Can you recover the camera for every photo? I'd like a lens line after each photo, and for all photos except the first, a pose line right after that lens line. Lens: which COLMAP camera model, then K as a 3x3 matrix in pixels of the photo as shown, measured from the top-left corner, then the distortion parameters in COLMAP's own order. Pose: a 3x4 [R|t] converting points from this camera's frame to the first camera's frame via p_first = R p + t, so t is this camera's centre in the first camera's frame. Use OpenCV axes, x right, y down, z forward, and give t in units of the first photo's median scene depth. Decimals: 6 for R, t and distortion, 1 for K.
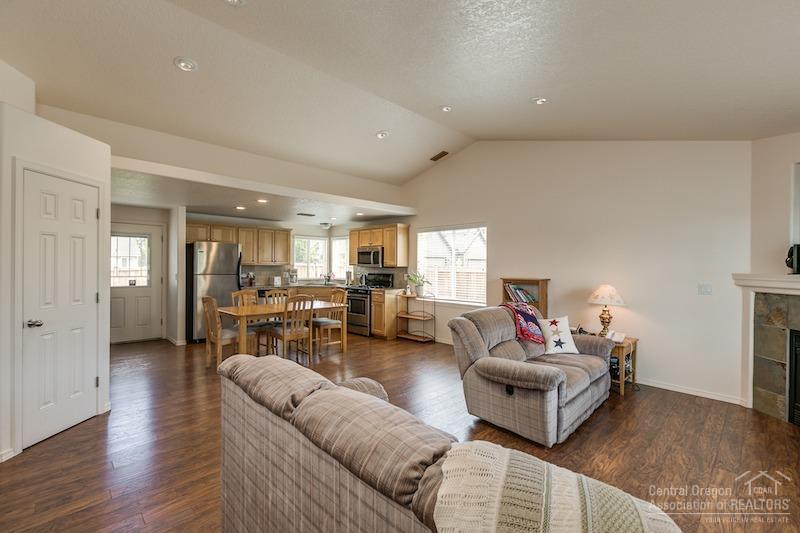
lens RADIAL K [[356.4, 0, 399.3], [0, 356.4, 266.8], [0, 0, 1]] dist [0.001450, -0.000295]
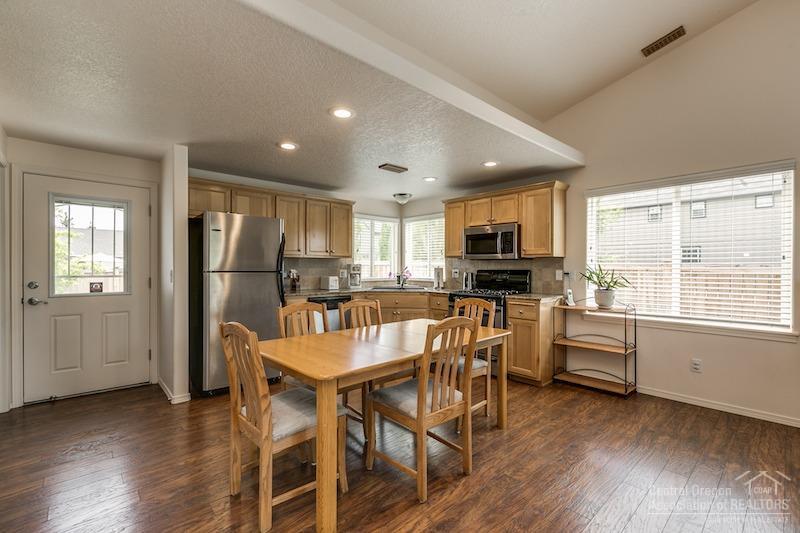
lens RADIAL K [[356.4, 0, 397.2], [0, 356.4, 271.4], [0, 0, 1]] dist [0.001450, -0.000295]
pose [[0.999298, -0.005499, -0.037045, -0.237802], [0.005774, 0.999957, 0.007323, 0.017669], [0.037004, -0.007532, 0.999287, 0.428038]]
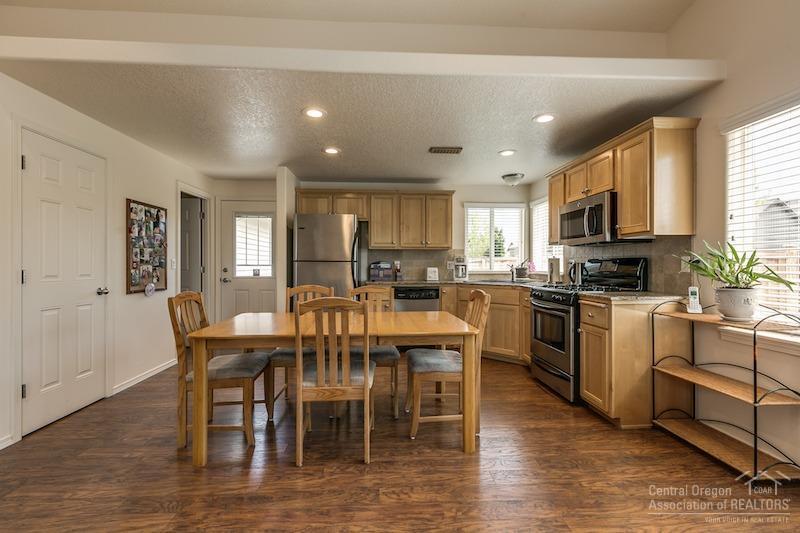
lens RADIAL K [[356.4, 0, 398.8], [0, 356.4, 266.5], [0, 0, 1]] dist [0.001450, -0.000295]
pose [[0.754926, -0.005010, -0.655791, 0.038019], [0.003177, 0.999987, -0.003983, 0.033220], [0.655802, 0.000924, 0.754932, 0.554910]]
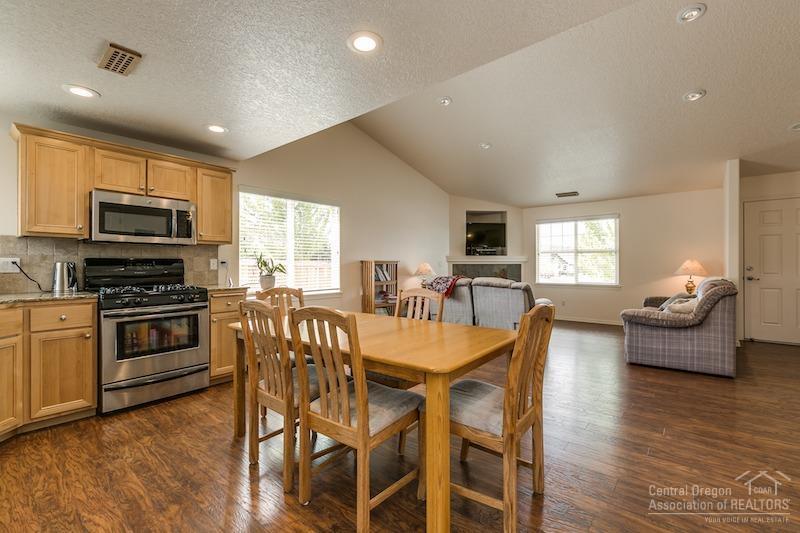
lens RADIAL K [[356.4, 0, 404.1], [0, 356.4, 265.2], [0, 0, 1]] dist [0.001450, -0.000295]
pose [[-0.112687, -0.011469, 0.993564, -0.602025], [0.003268, 0.999924, 0.011914, 0.025802], [-0.993625, 0.004590, -0.112641, 0.807946]]
